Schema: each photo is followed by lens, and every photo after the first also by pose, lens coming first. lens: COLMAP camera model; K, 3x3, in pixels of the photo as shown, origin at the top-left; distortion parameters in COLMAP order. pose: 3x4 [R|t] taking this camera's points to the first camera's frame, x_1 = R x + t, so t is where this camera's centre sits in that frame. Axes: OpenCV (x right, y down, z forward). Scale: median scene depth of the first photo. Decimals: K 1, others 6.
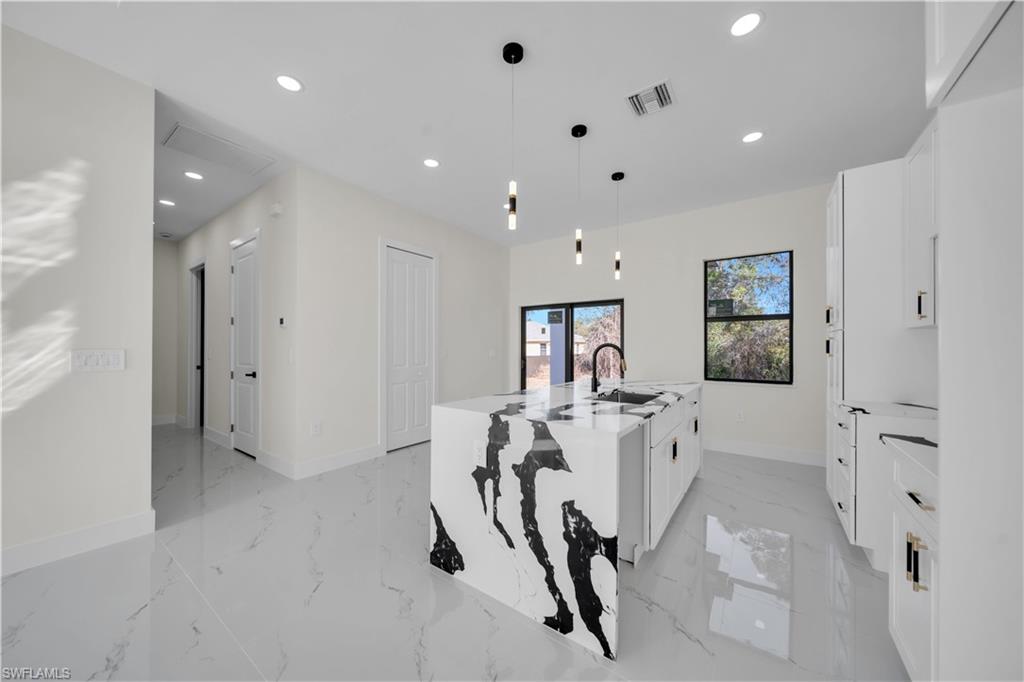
lens RADIAL K [[351.3, 0, 511.0], [0, 351.3, 347.5], [0, 0, 1]] dist [-0.001870, -0.000231]
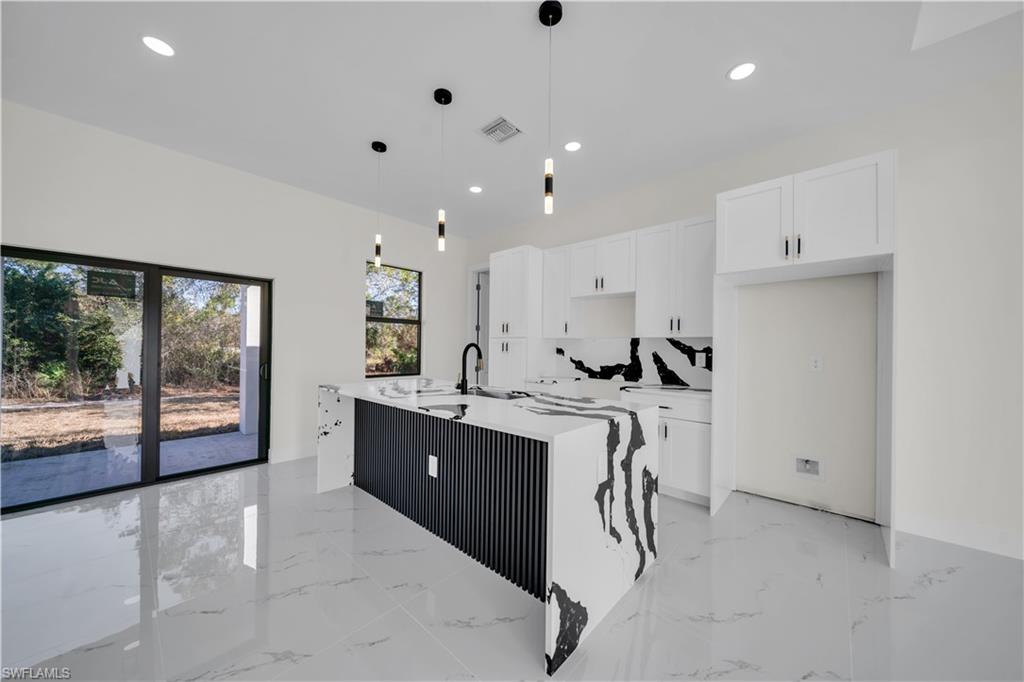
lens RADIAL K [[351.3, 0, 511.0], [0, 351.3, 347.5], [0, 0, 1]] dist [-0.001870, -0.000231]
pose [[0.123947, 0.002517, 0.992286, -0.951131], [-0.012652, 0.999920, -0.000956, 0.000123], [-0.992208, -0.012436, 0.123969, 1.065801]]
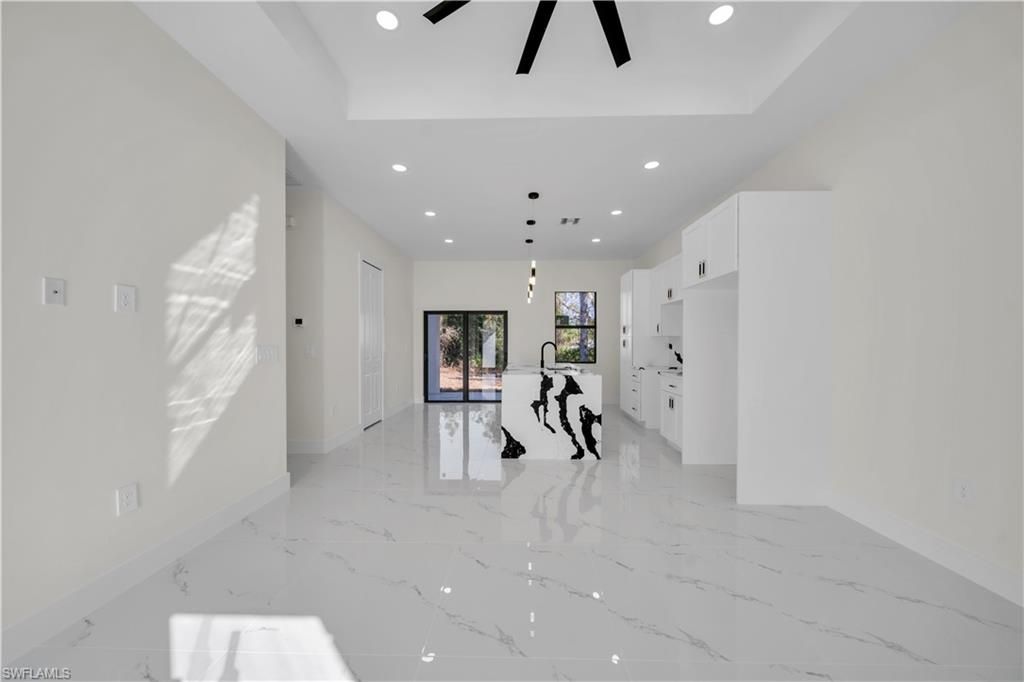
lens RADIAL K [[351.3, 0, 511.0], [0, 351.3, 347.5], [0, 0, 1]] dist [-0.001870, -0.000231]
pose [[0.825790, -0.006539, 0.563940, -1.332509], [-0.000759, 0.999919, 0.012707, -0.007323], [-0.563978, -0.010921, 0.825718, -0.624272]]
